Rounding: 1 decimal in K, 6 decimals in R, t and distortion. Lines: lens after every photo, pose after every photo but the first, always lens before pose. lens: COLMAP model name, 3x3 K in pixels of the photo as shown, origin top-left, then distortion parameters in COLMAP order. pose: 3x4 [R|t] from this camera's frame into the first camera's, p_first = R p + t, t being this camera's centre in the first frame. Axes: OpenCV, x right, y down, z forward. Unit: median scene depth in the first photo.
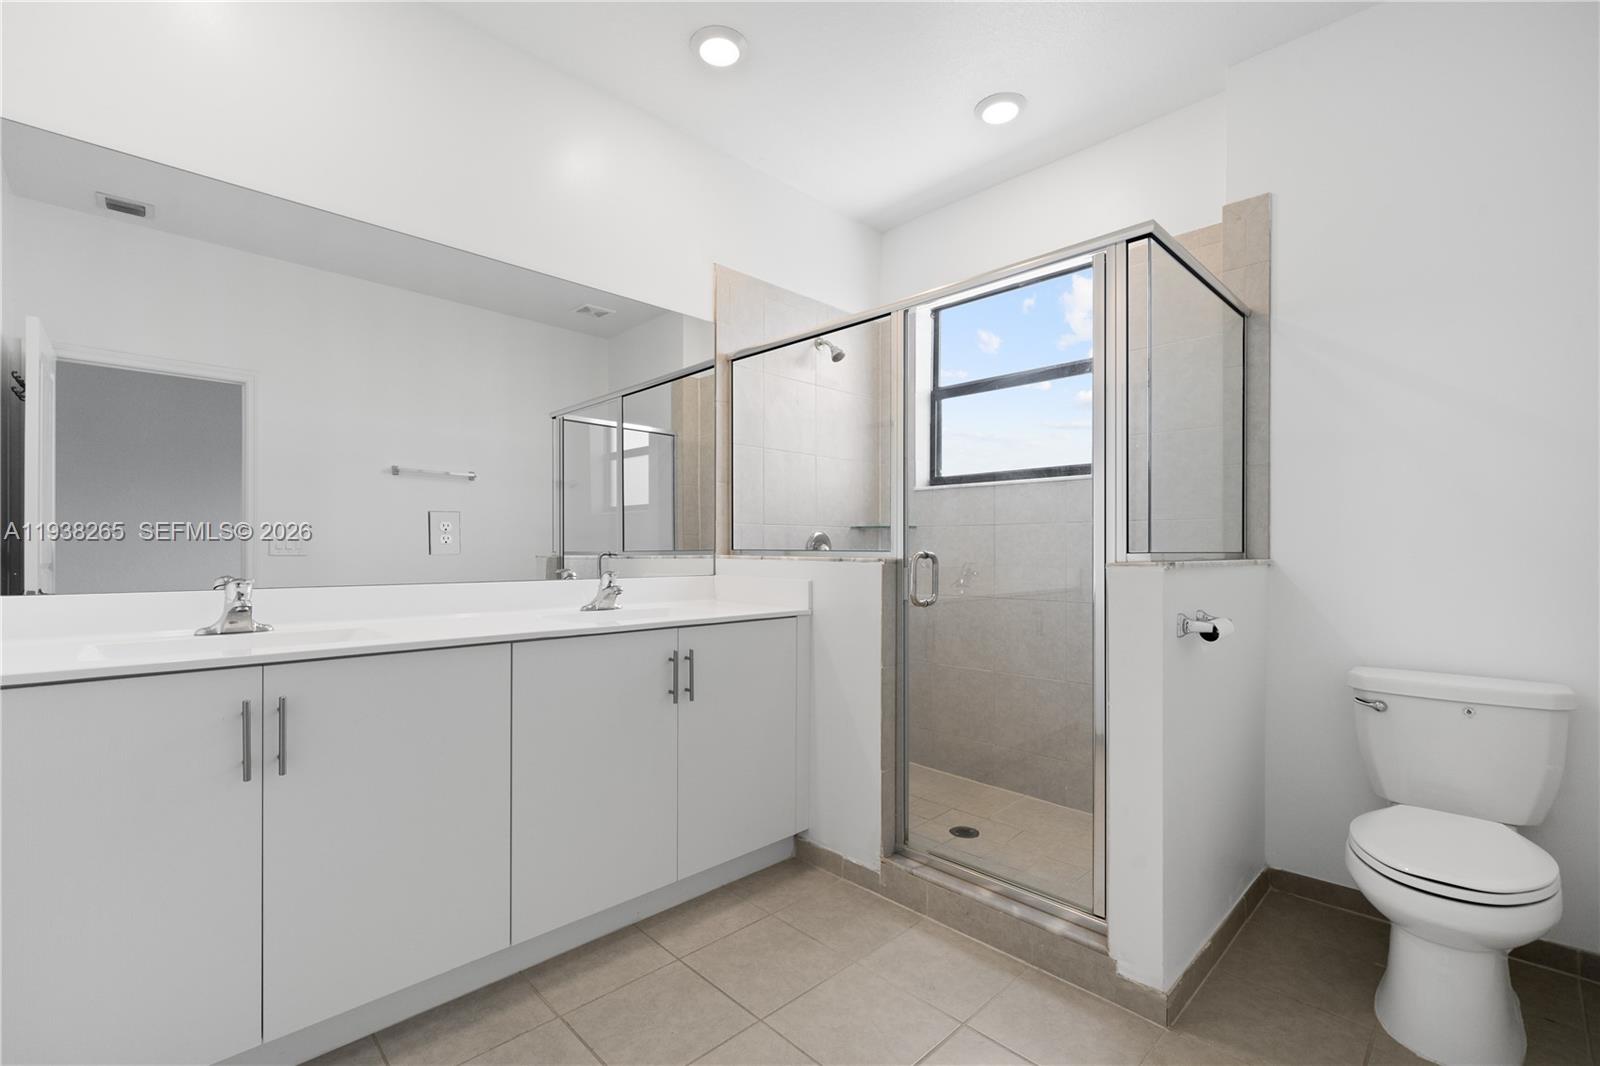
lens RADIAL K [[697.9, 0, 803.5], [0, 697.9, 544.3], [0, 0, 1]] dist [0.000997, -0.000395]
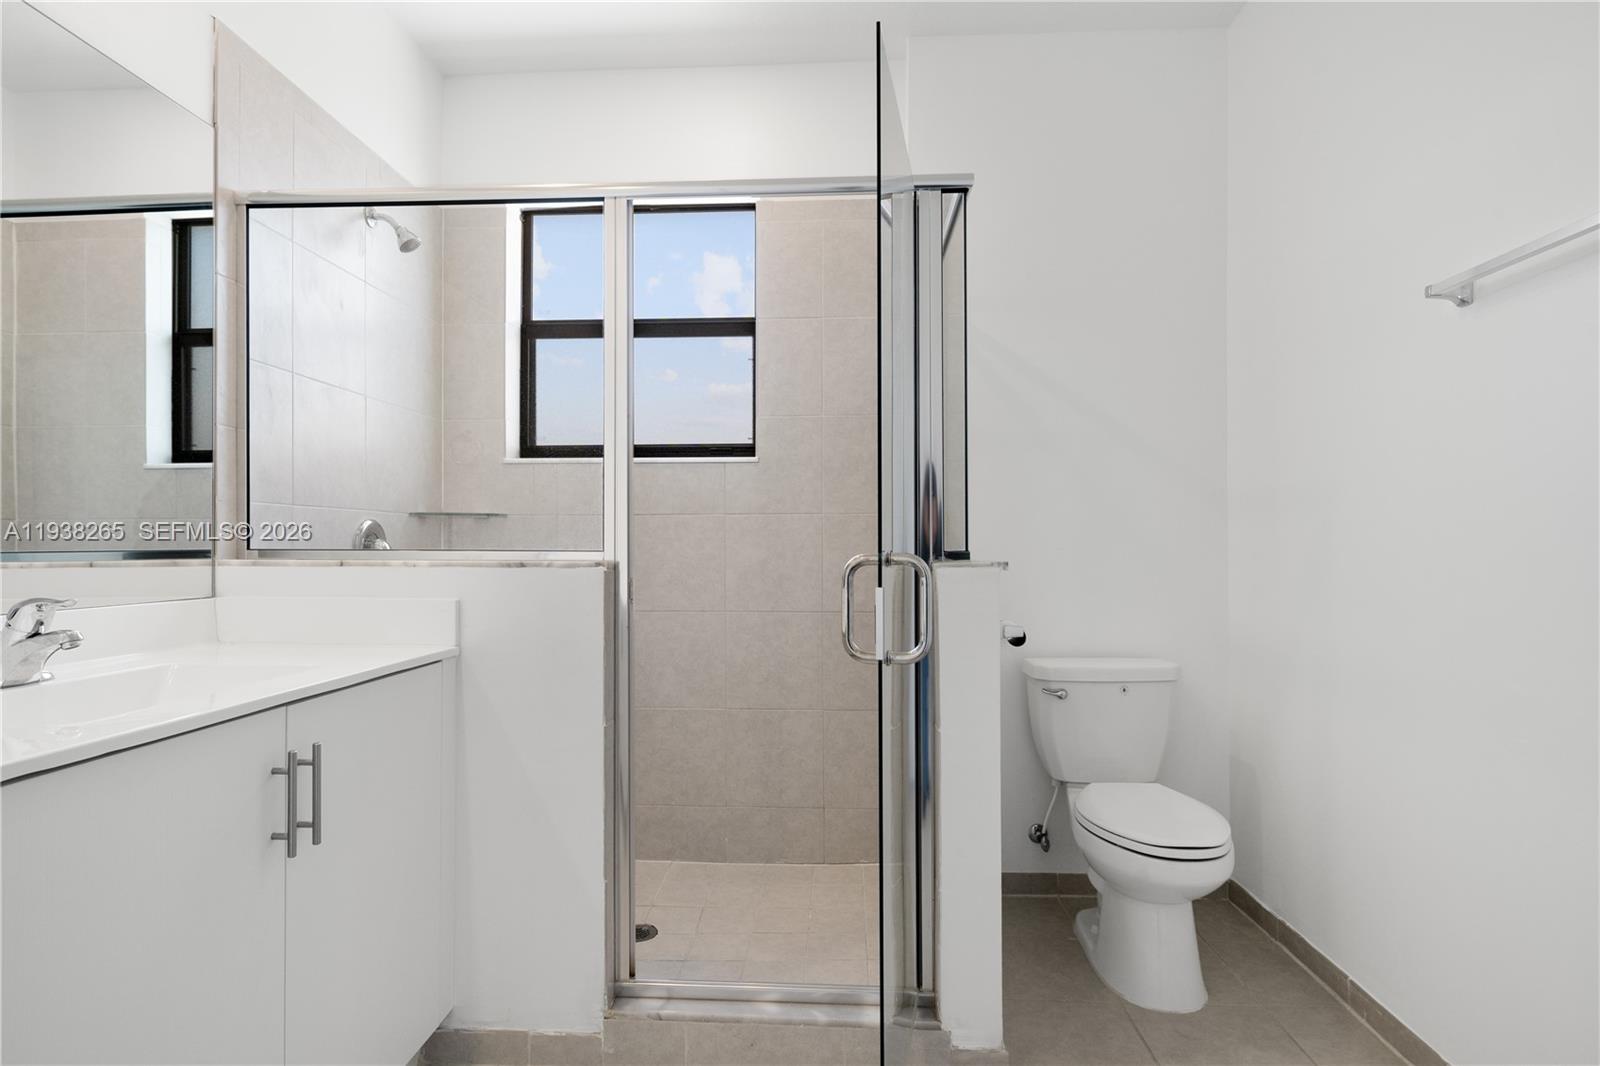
lens RADIAL K [[843.6, 0, 792.5], [0, 843.6, 536.9], [0, 0, 1]] dist [0.003409, 0.000648]
pose [[0.743294, 0.004057, 0.668952, -0.229705], [-0.002323, 0.999991, -0.003484, -0.001042], [-0.668961, 0.001036, 0.743297, 0.217118]]
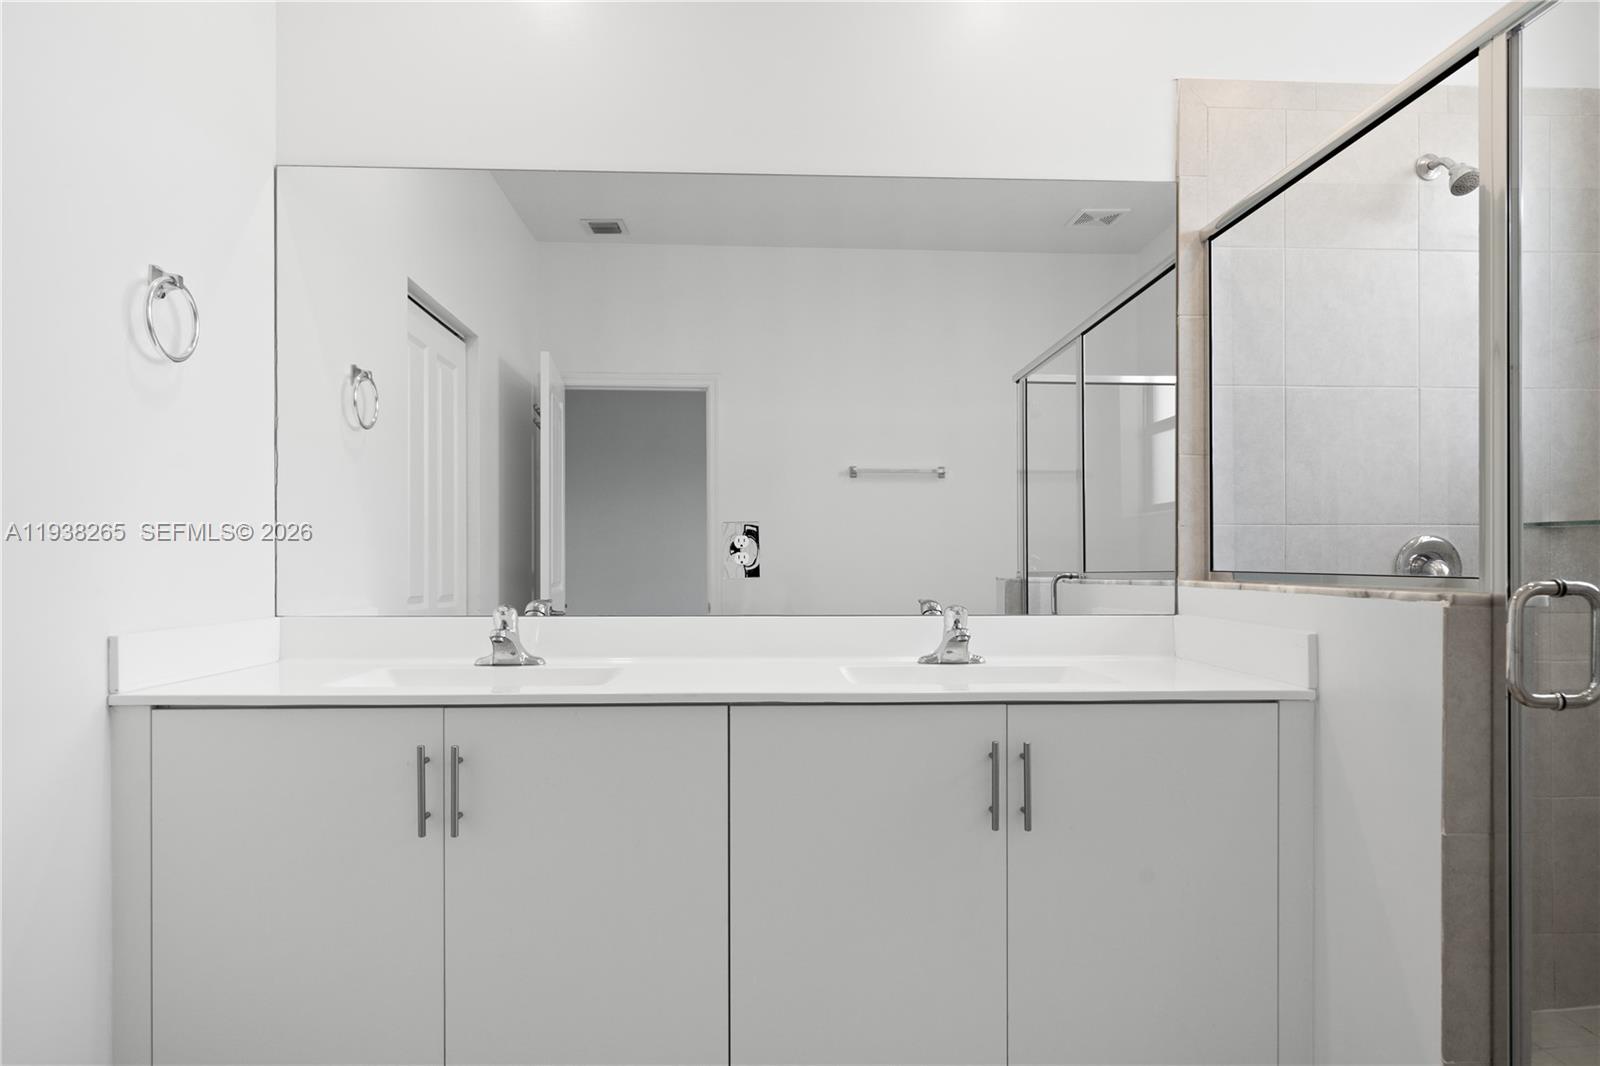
lens RADIAL K [[947.3, 0, 804.4], [0, 947.3, 558.8], [0, 0, 1]] dist [0.010057, -0.003015]
pose [[0.742154, -0.006323, -0.670200, 0.171791], [0.006959, 0.999974, -0.001727, -0.003523], [0.670193, -0.003382, 0.742179, 0.202254]]
